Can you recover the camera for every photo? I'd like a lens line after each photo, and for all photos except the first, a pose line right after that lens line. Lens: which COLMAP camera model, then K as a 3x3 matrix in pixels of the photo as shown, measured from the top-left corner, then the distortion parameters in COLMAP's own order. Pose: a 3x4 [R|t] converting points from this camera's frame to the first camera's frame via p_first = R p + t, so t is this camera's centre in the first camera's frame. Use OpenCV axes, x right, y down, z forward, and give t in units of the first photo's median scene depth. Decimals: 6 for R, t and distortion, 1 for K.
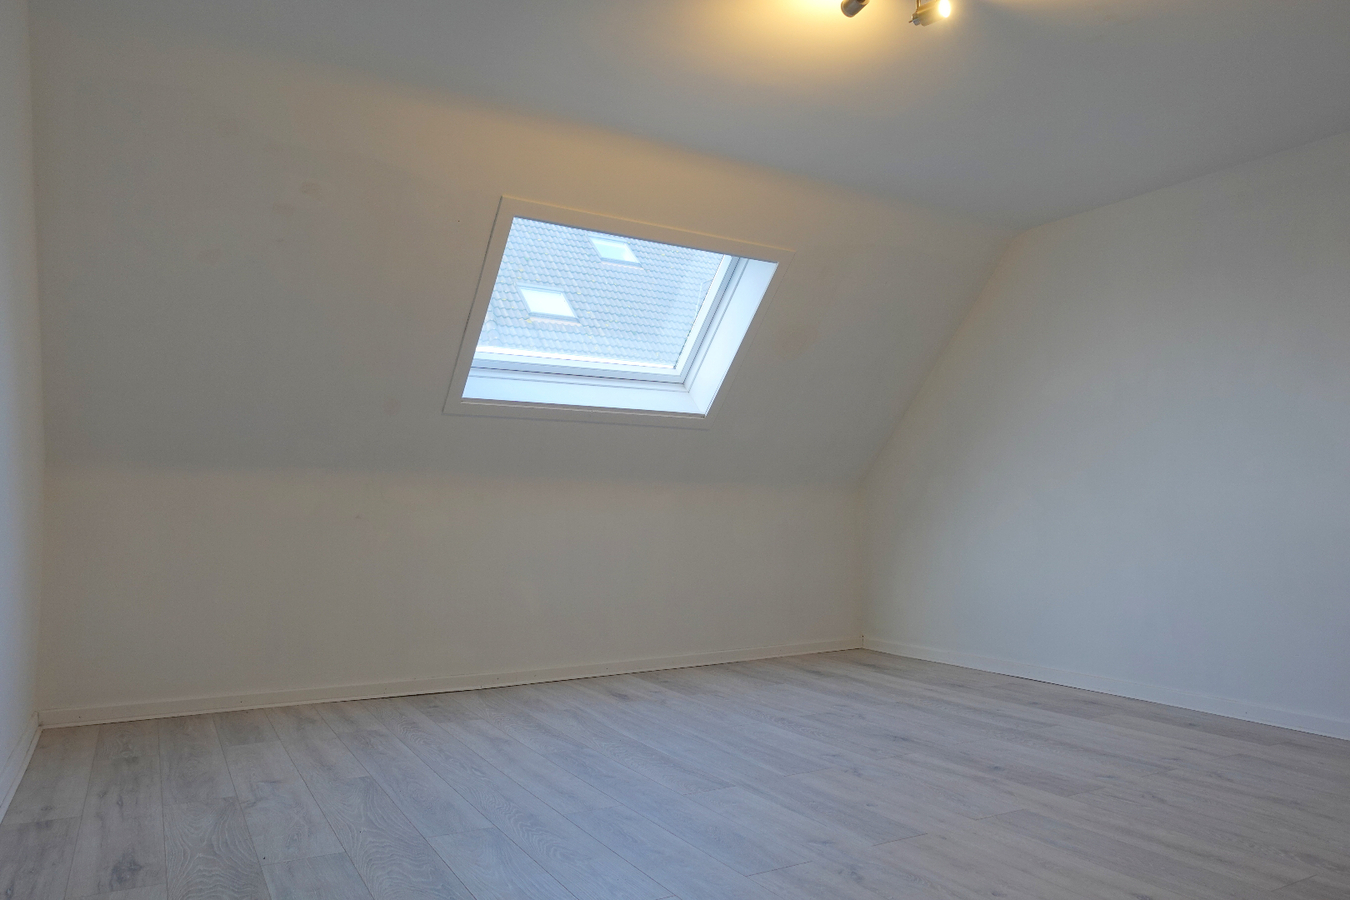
lens RADIAL K [[932.5, 0, 673.7], [0, 932.5, 451.6], [0, 0, 1]] dist [0.003387, -0.005755]
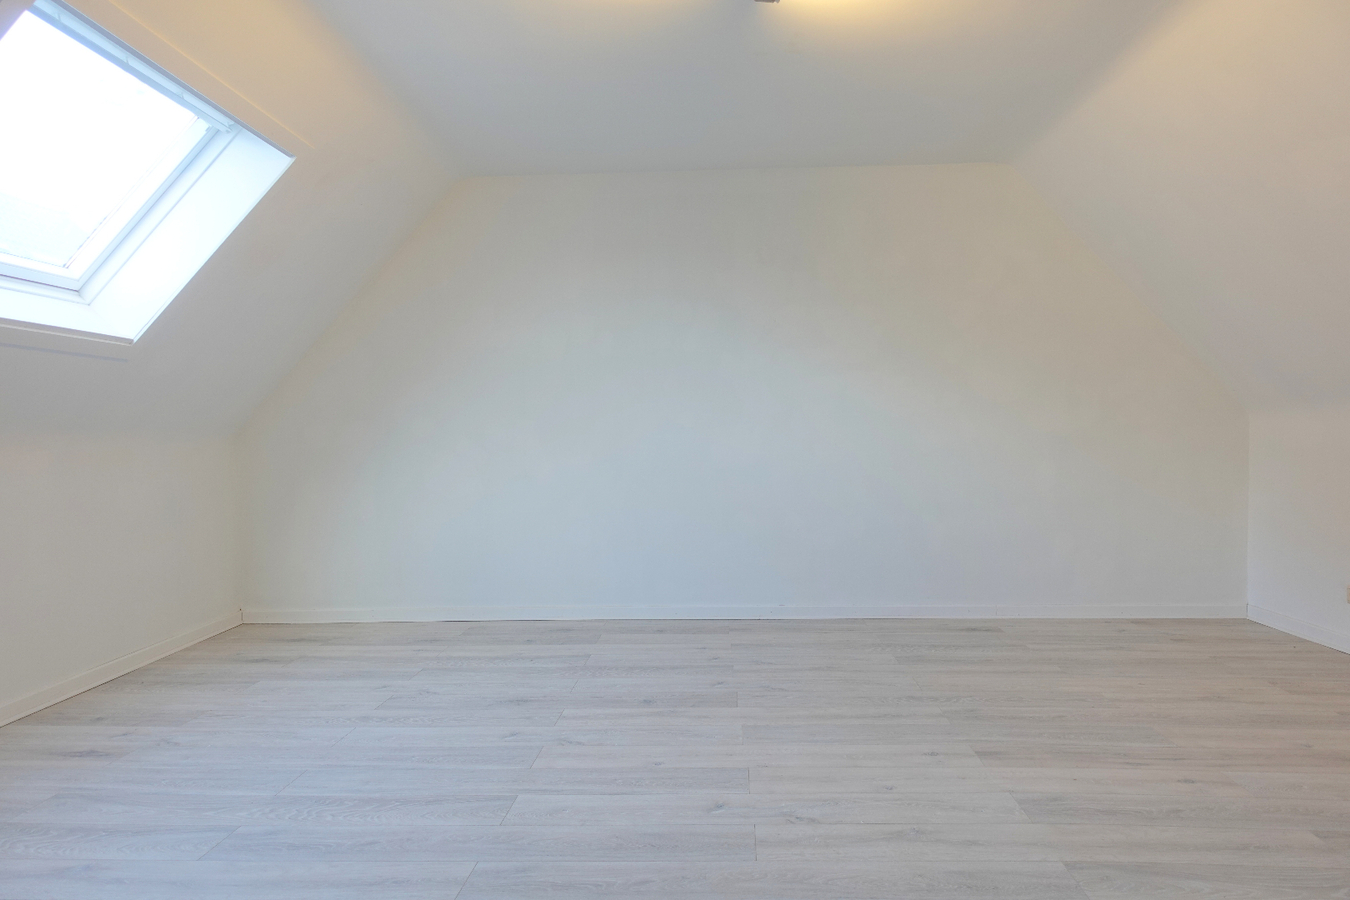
lens RADIAL K [[932.5, 0, 676.2], [0, 932.5, 448.7], [0, 0, 1]] dist [0.003387, -0.005755]
pose [[0.546100, -0.027010, 0.837284, -0.560571], [-0.033984, 0.997943, 0.054358, -0.015045], [-0.837030, -0.058140, 0.544059, 0.415865]]
